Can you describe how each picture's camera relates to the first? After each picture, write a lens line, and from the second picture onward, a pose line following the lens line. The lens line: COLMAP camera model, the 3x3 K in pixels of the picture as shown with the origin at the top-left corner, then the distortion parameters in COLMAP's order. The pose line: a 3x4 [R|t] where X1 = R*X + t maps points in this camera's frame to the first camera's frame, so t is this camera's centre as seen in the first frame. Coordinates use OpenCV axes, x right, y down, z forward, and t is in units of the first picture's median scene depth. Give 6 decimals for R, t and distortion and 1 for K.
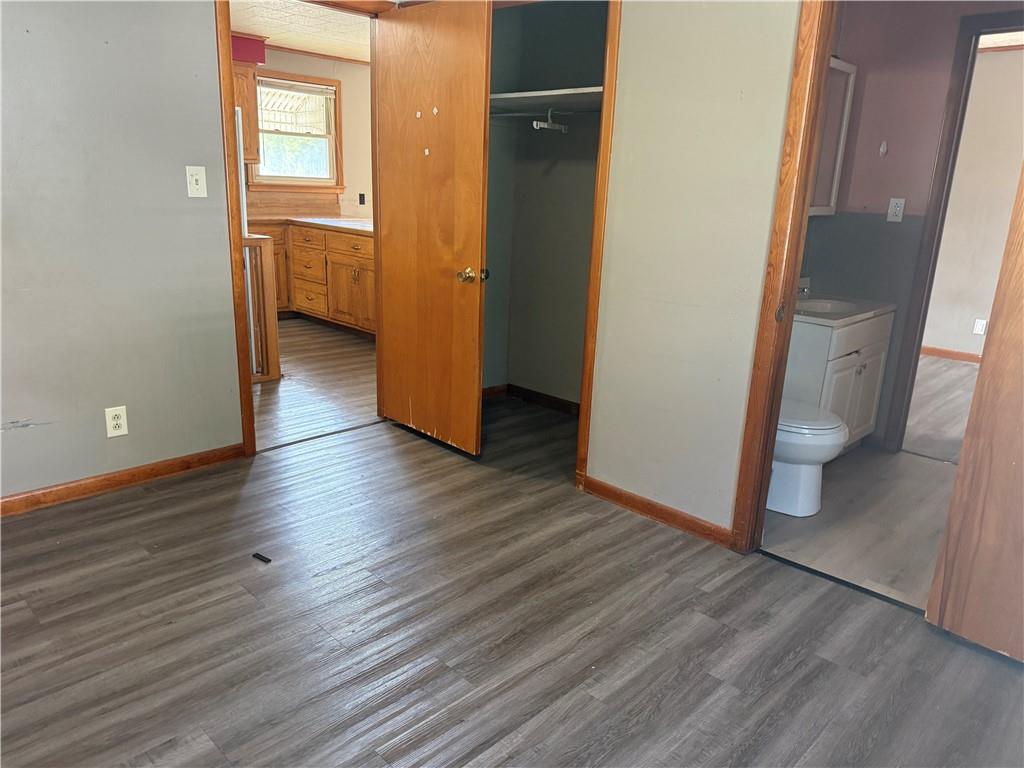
lens RADIAL K [[721.2, 0, 512.0], [0, 721.2, 384.0], [0, 0, 1]] dist [0.129501, -0.199915]
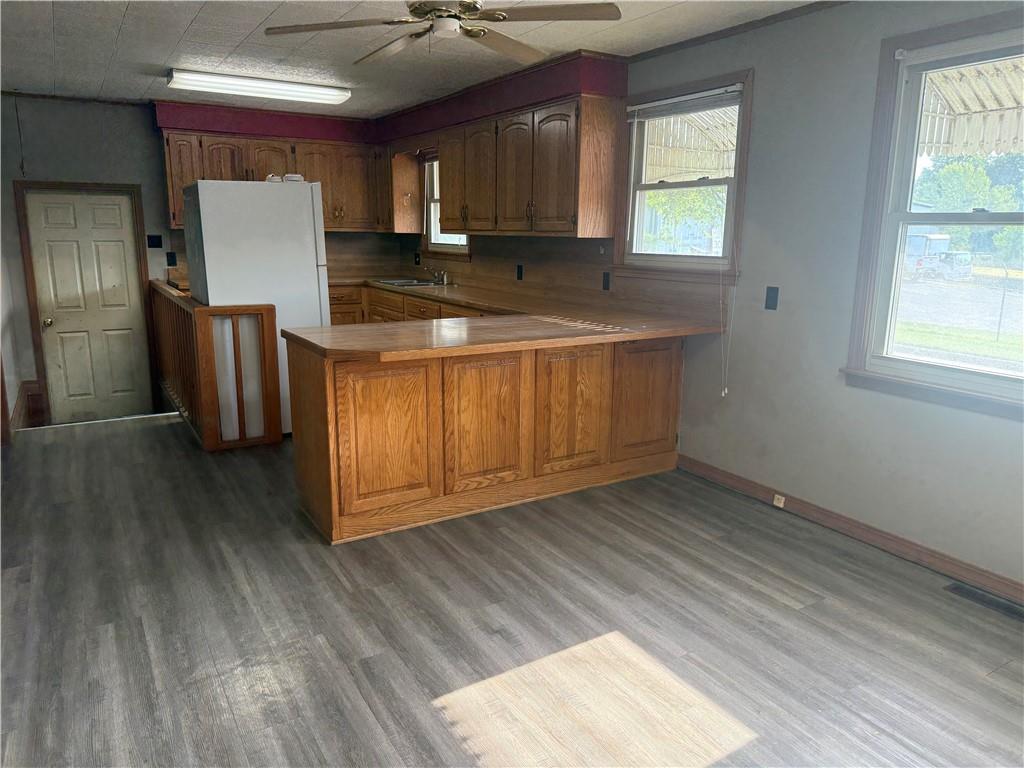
lens RADIAL K [[721.2, 0, 512.0], [0, 721.2, 384.0], [0, 0, 1]] dist [0.129501, -0.199915]
pose [[-0.249766, 0.160577, -0.954899, 0.335380], [-0.276281, 0.933343, 0.229216, -0.291346], [0.928055, 0.321070, -0.188753, 1.050195]]
